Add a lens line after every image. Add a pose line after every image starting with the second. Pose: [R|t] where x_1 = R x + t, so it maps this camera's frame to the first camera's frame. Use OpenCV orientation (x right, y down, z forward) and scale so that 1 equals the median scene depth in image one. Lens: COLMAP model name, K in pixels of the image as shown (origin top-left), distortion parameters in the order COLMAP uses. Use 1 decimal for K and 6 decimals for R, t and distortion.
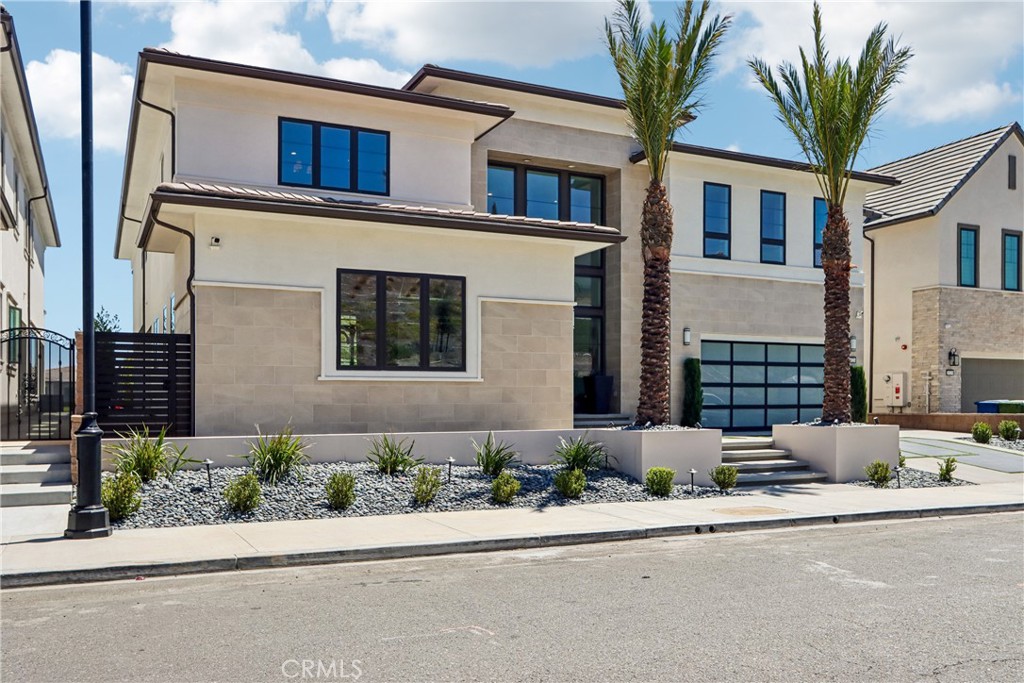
lens RADIAL K [[866.8, 0, 511.1], [0, 866.8, 404.9], [0, 0, 1]] dist [-0.001941, 0.006919]
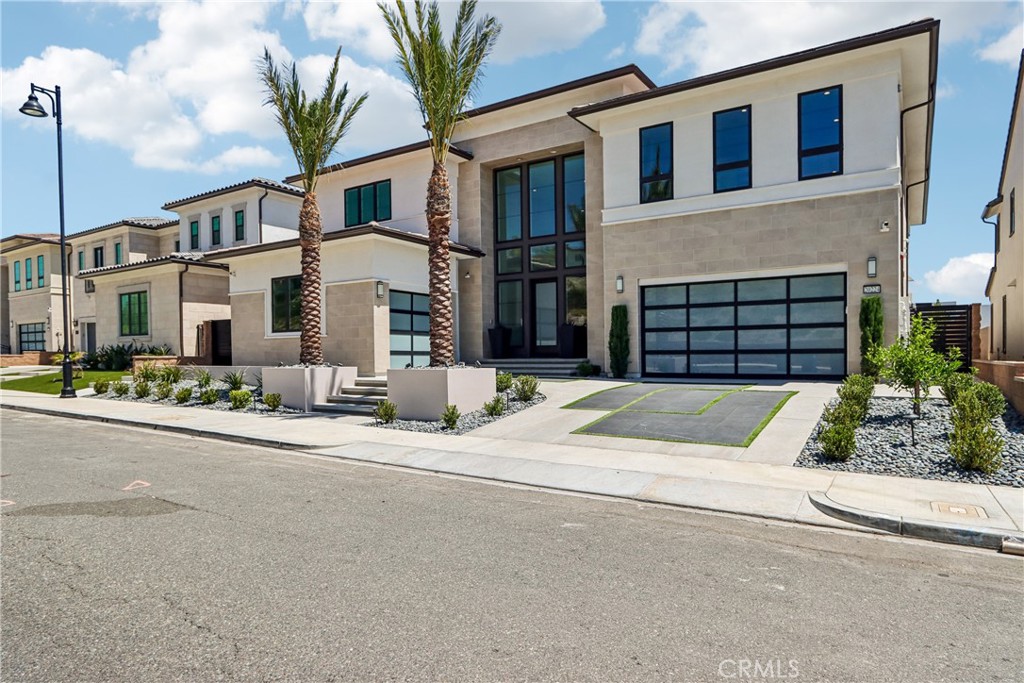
lens RADIAL K [[650.7, 0, 477.1], [0, 650.7, 348.7], [0, 0, 1]] dist [-0.002285, 0.000175]
pose [[0.462935, -0.007946, -0.886357, 0.776346], [0.001349, 0.999965, -0.008259, 0.003693], [0.886391, 0.002628, 0.462929, 0.467760]]
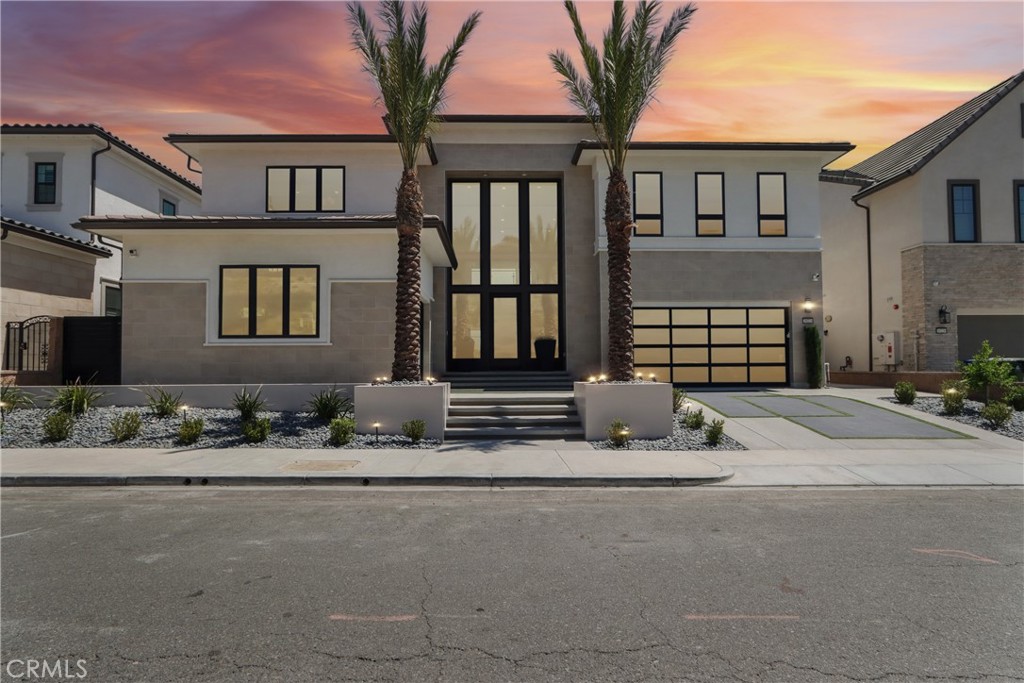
lens RADIAL K [[571.5, 0, 512.0], [0, 571.5, 341.5], [0, 0, 1]] dist [-0.003612, -0.001308]
pose [[0.906960, -0.017944, -0.420835, 0.380705], [0.000831, 0.999167, -0.040812, 0.001471], [0.421216, 0.036665, 0.906219, 0.234586]]
